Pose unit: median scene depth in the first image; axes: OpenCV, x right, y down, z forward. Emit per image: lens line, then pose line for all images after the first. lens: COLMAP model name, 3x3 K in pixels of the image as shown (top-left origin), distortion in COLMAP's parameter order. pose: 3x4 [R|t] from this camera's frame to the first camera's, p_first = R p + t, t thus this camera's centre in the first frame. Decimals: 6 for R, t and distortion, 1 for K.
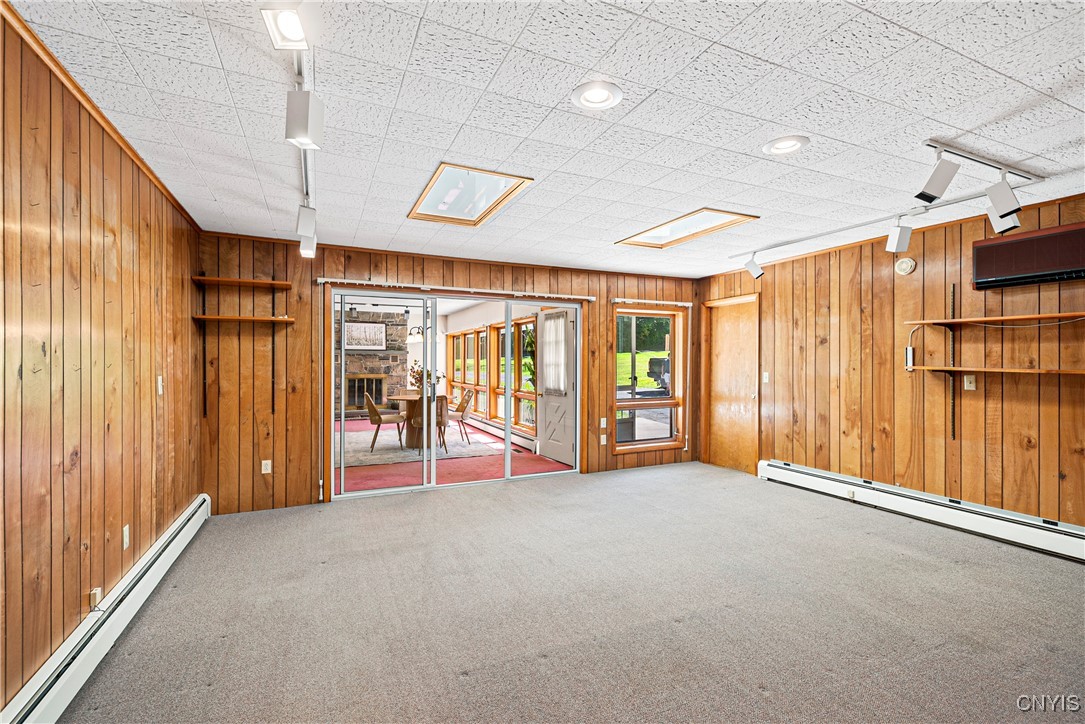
lens RADIAL K [[489.2, 0, 536.5], [0, 489.2, 361.1], [0, 0, 1]] dist [-0.001668, -0.000019]
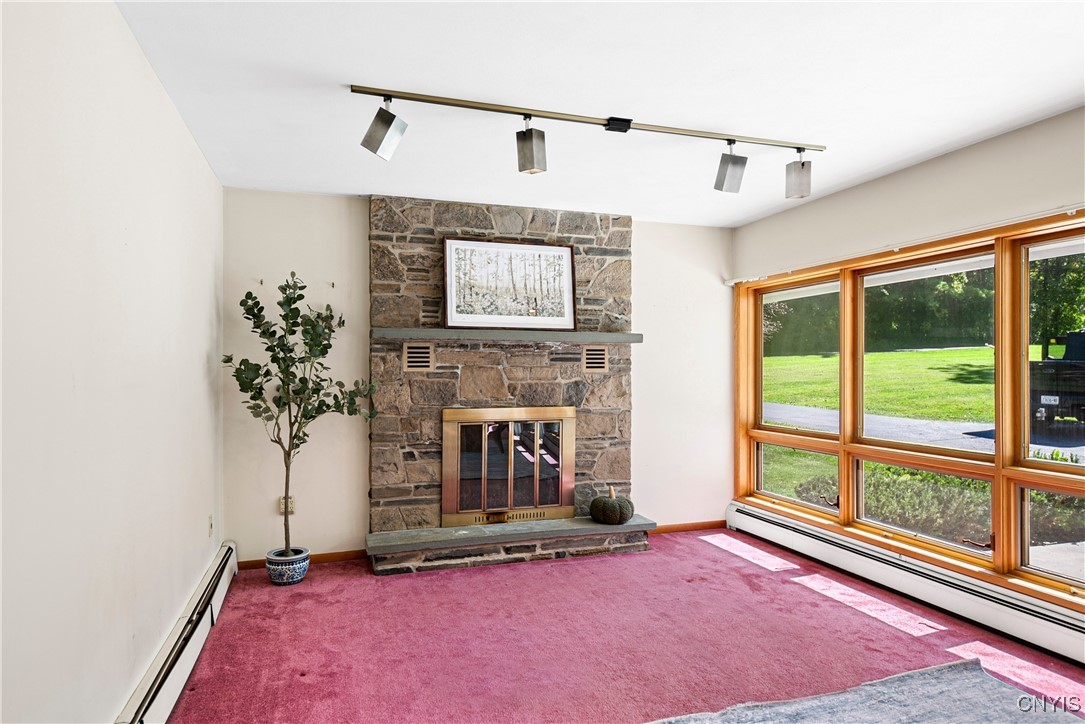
lens RADIAL K [[647.4, 0, 544.2], [0, 647.4, 362.5], [0, 0, 1]] dist [0.000231, 0.000096]
pose [[0.994759, -0.001793, -0.102233, -0.284153], [0.000764, 0.999949, -0.010102, 0.002306], [0.102246, 0.009971, 0.994709, 0.587620]]
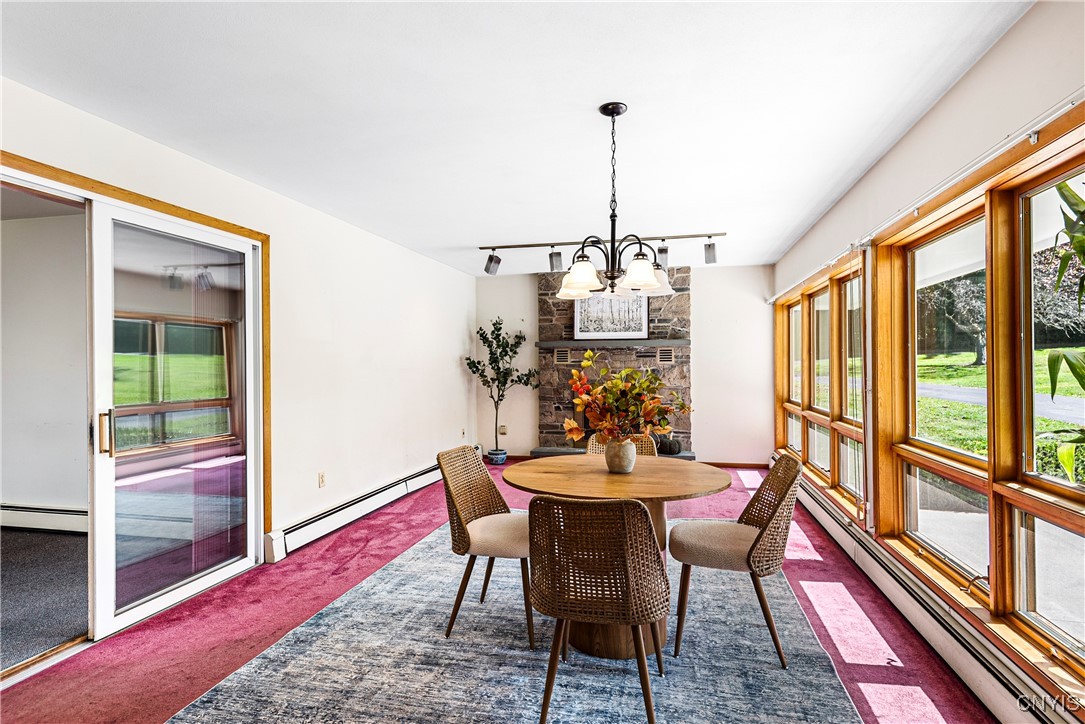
lens RADIAL K [[549.8, 0, 542.8], [0, 549.8, 361.8], [0, 0, 1]] dist [0.006037, 0.000264]
pose [[0.796587, -0.009684, -0.604447, -0.039726], [0.007513, 0.999953, -0.006118, 0.005009], [0.604478, 0.000332, 0.796622, 0.457793]]
